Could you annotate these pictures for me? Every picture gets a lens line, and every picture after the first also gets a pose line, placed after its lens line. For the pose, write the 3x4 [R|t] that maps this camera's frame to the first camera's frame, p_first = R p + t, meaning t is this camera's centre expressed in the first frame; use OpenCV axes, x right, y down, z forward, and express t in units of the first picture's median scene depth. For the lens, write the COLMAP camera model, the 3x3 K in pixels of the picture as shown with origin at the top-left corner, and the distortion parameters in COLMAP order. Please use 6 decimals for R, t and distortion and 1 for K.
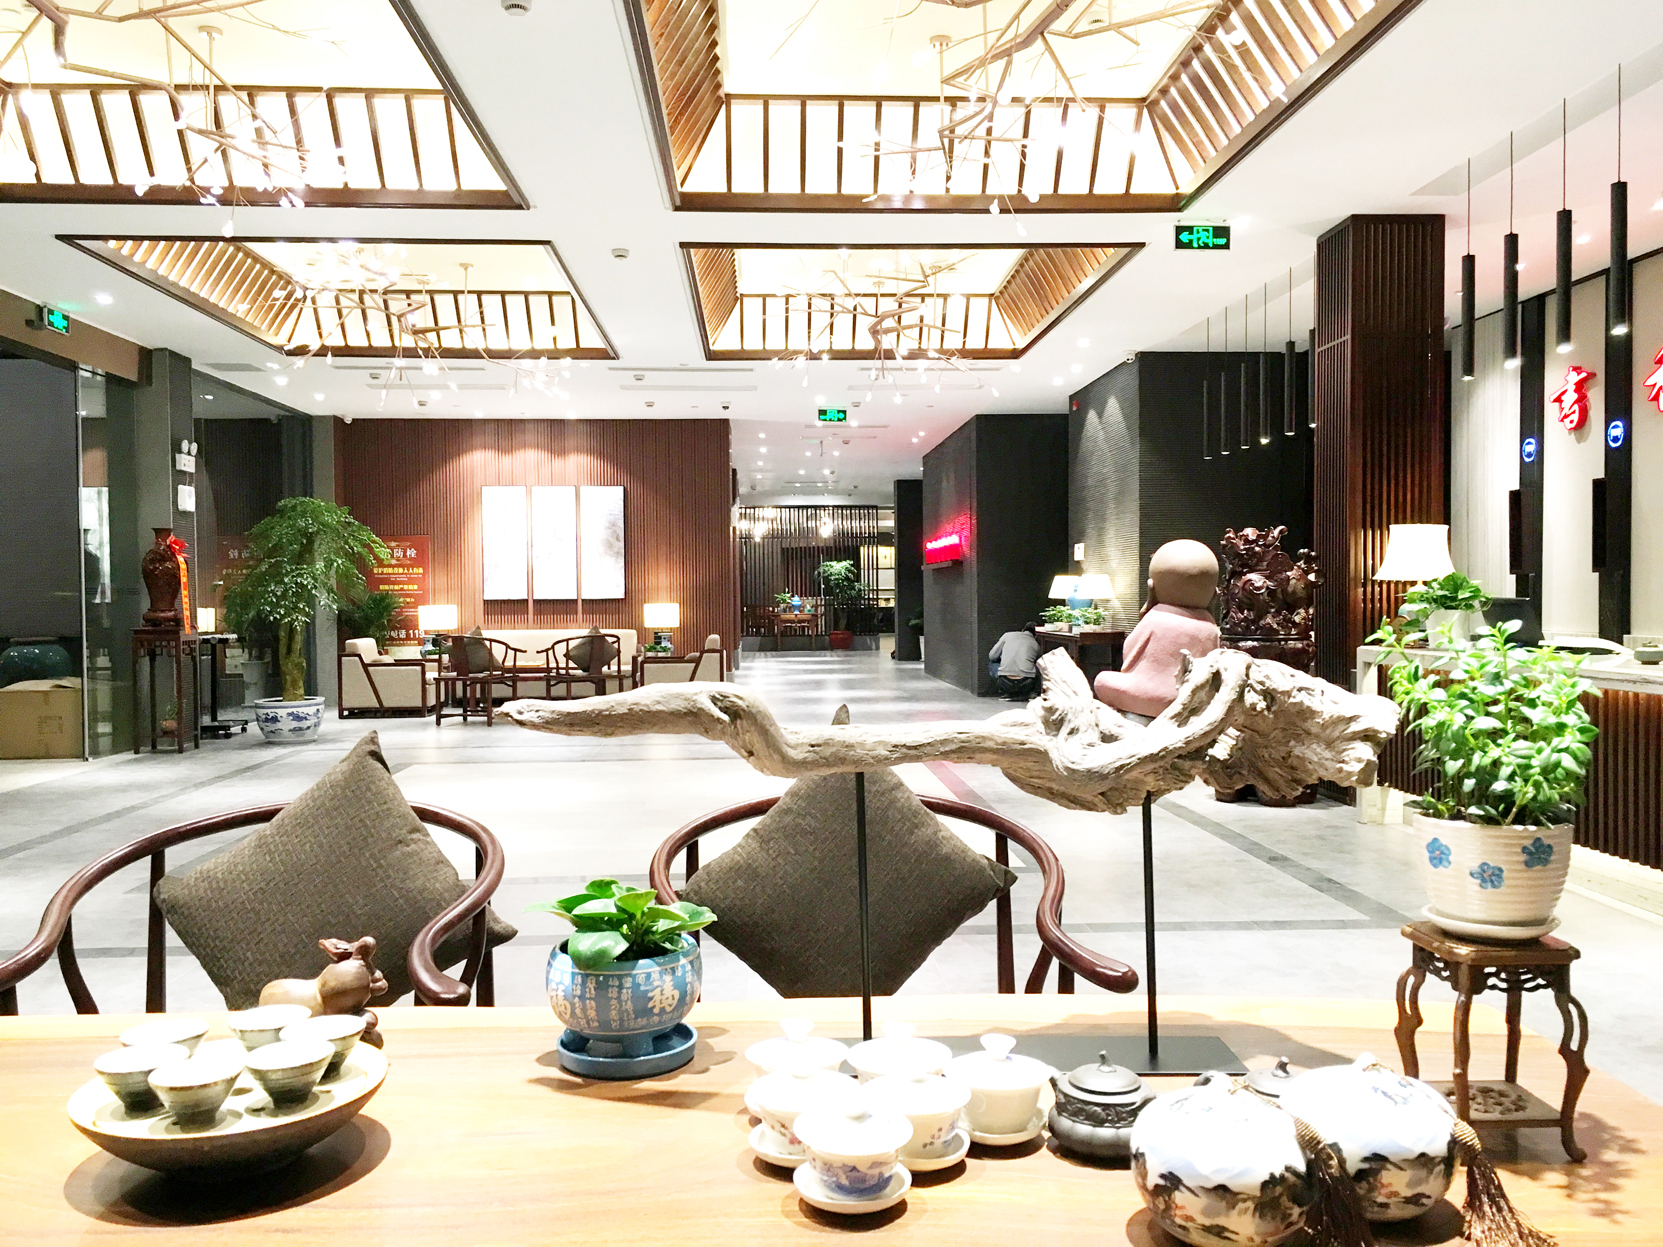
lens RADIAL K [[1432.5, 0, 831.5], [0, 1432.5, 623.5], [0, 0, 1]] dist [0.003981, 0.000401]
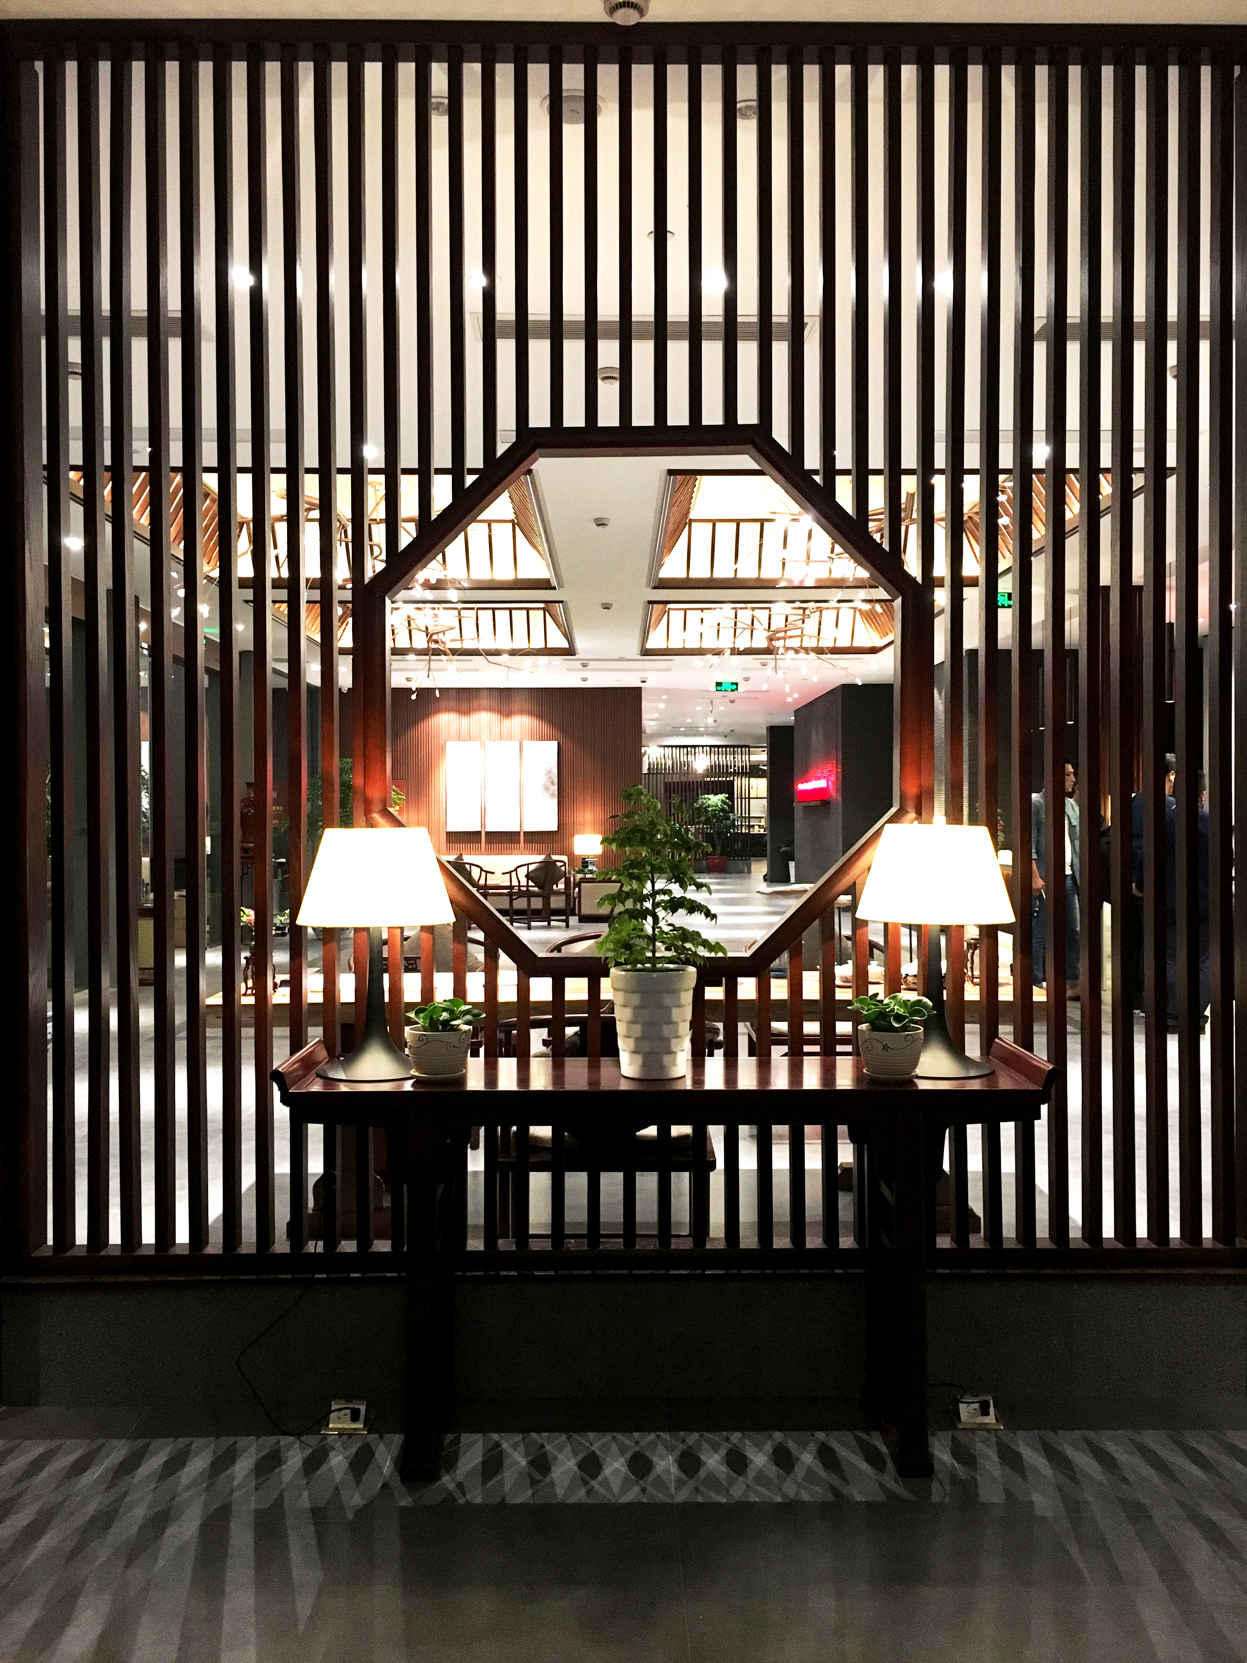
lens RADIAL K [[1432.5, 0, 623.5], [0, 1432.5, 831.5], [0, 0, 1]] dist [0.003981, 0.000401]
pose [[0.999001, 0.004968, -0.044407, -0.031968], [-0.005418, 0.999935, -0.010017, -0.004840], [0.044355, 0.010248, 0.998963, -0.246252]]
